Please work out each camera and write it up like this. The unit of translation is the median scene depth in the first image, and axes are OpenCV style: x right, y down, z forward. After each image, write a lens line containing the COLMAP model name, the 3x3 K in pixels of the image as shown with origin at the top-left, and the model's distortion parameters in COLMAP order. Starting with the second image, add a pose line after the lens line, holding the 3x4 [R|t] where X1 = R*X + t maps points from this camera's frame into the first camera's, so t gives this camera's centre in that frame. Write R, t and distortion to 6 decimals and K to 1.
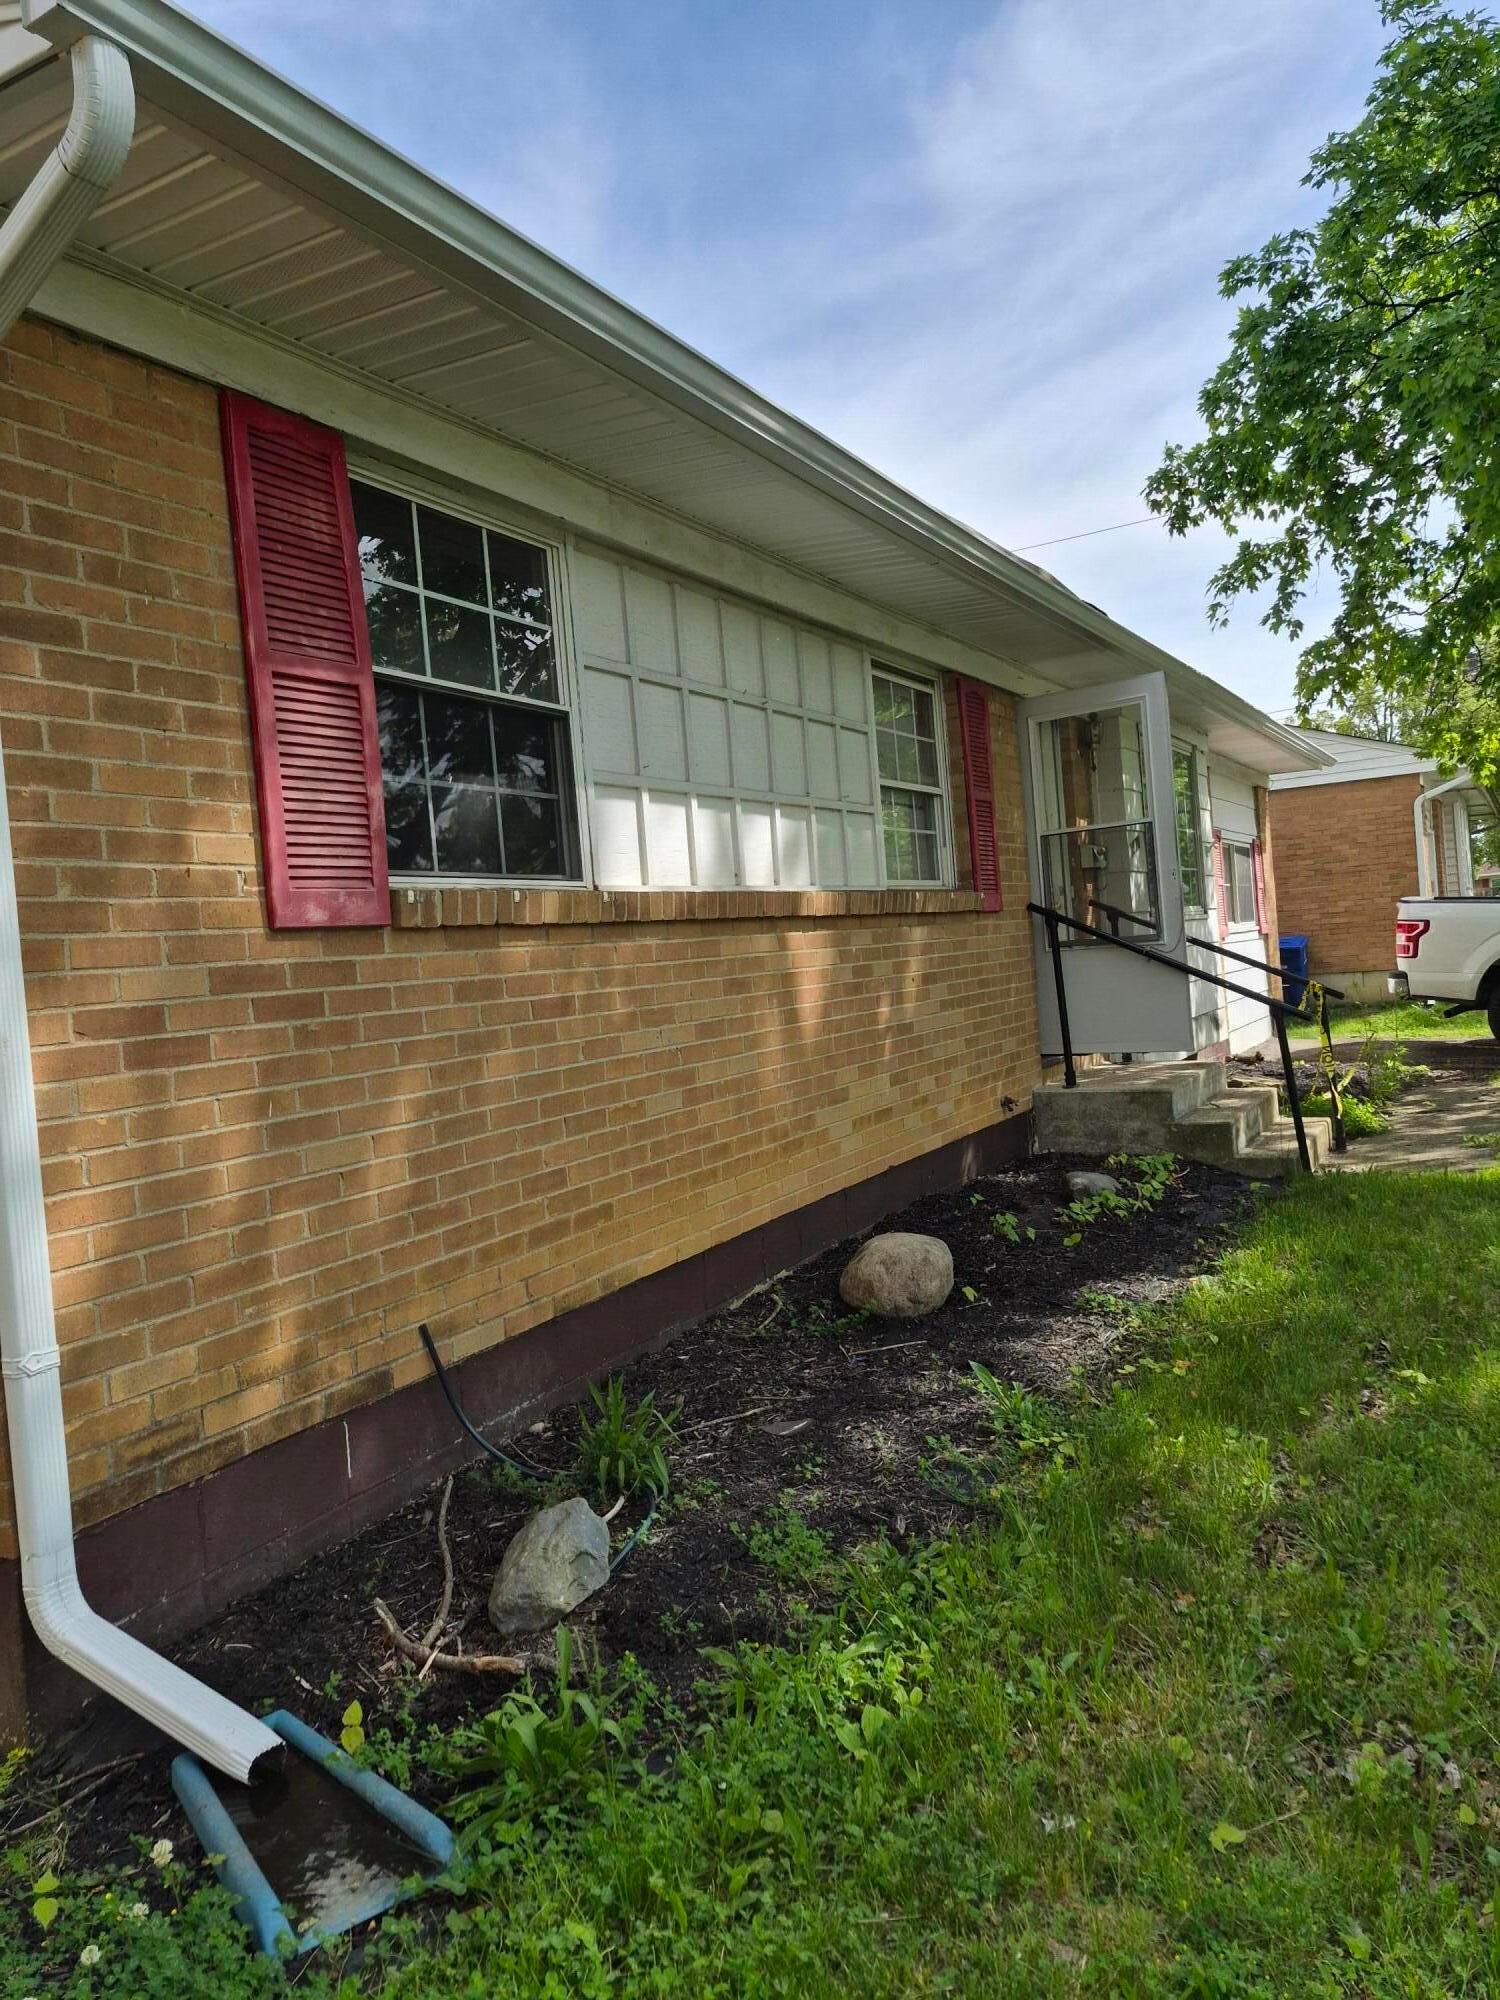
lens RADIAL K [[1374.6, 0, 746.9], [0, 1374.6, 992.1], [0, 0, 1]] dist [0.109853, -0.194444]
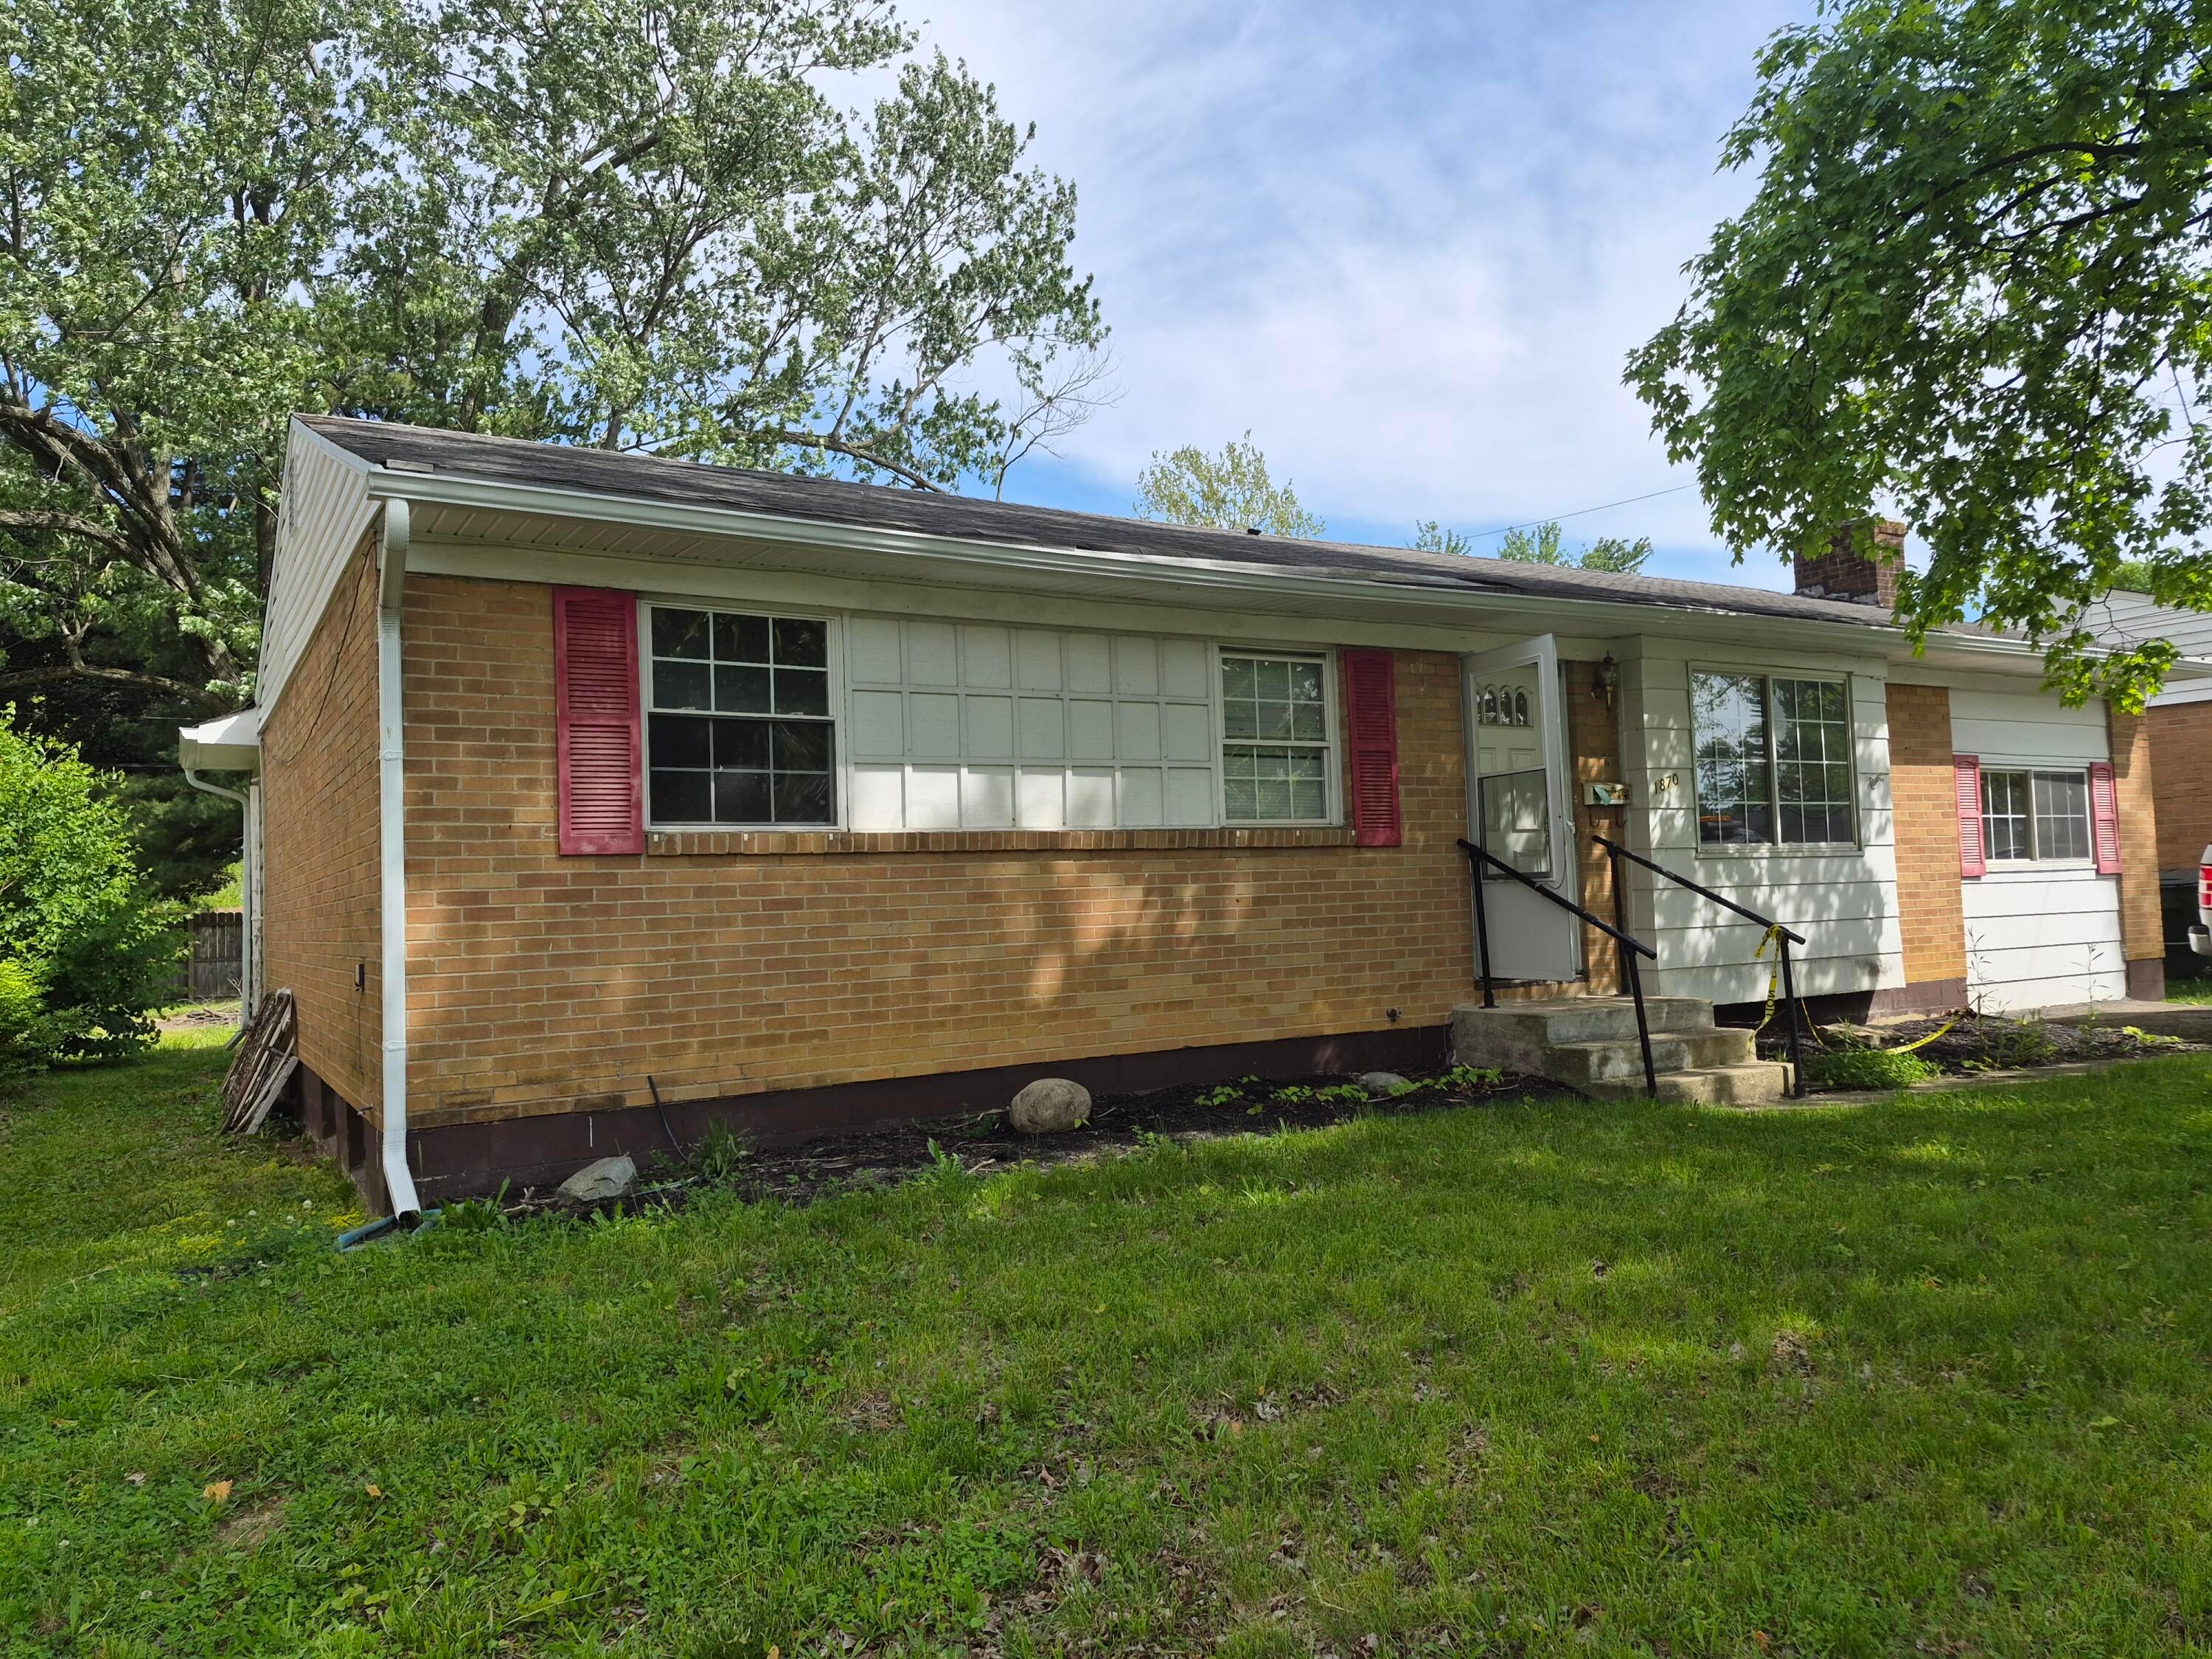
lens RADIAL K [[1496.8, 0, 1106.0], [0, 1496.8, 829.5], [0, 0, 1]] dist [0.066112, -0.062606]
pose [[0.879431, 0.026218, -0.475305, 0.971991], [-0.047104, 0.998375, -0.032083, -0.035673], [0.473691, 0.050604, 0.879236, -0.367745]]
